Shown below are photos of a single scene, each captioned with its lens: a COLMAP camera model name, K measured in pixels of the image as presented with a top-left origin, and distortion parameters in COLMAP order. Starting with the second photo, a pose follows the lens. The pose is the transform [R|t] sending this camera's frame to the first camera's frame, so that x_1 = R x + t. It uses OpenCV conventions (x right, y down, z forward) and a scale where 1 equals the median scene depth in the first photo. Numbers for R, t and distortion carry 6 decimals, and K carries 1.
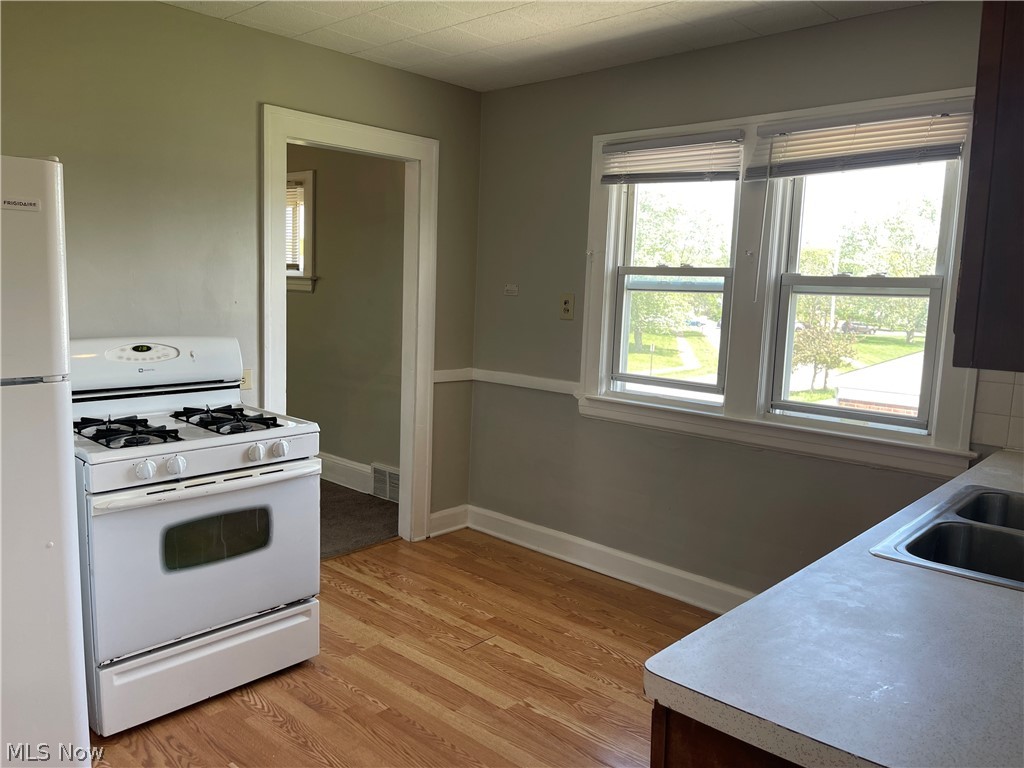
lens RADIAL K [[773.7, 0, 513.6], [0, 773.7, 381.8], [0, 0, 1]] dist [0.019974, -0.034201]
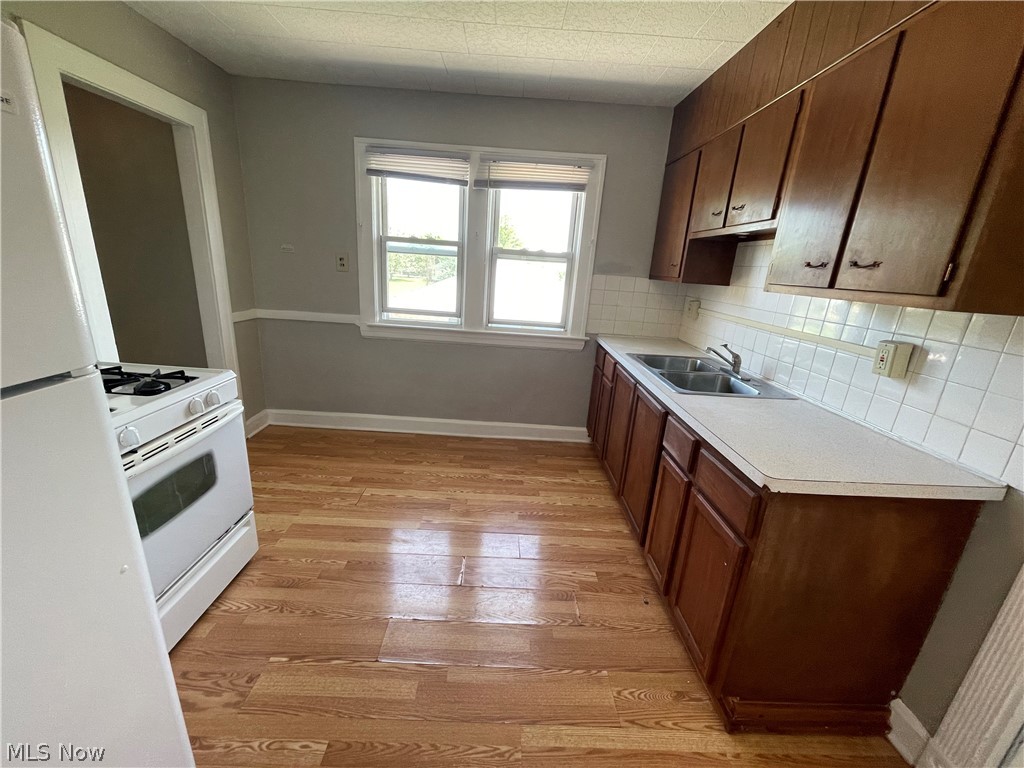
lens RADIAL K [[414.9, 0, 511.4], [0, 414.9, 390.5], [0, 0, 1]] dist [-0.010904, 0.000898]
pose [[0.729159, -0.185455, 0.658736, -0.300543], [0.042932, 0.973080, 0.226432, -0.030789], [-0.682996, -0.136824, 0.717493, 0.235042]]
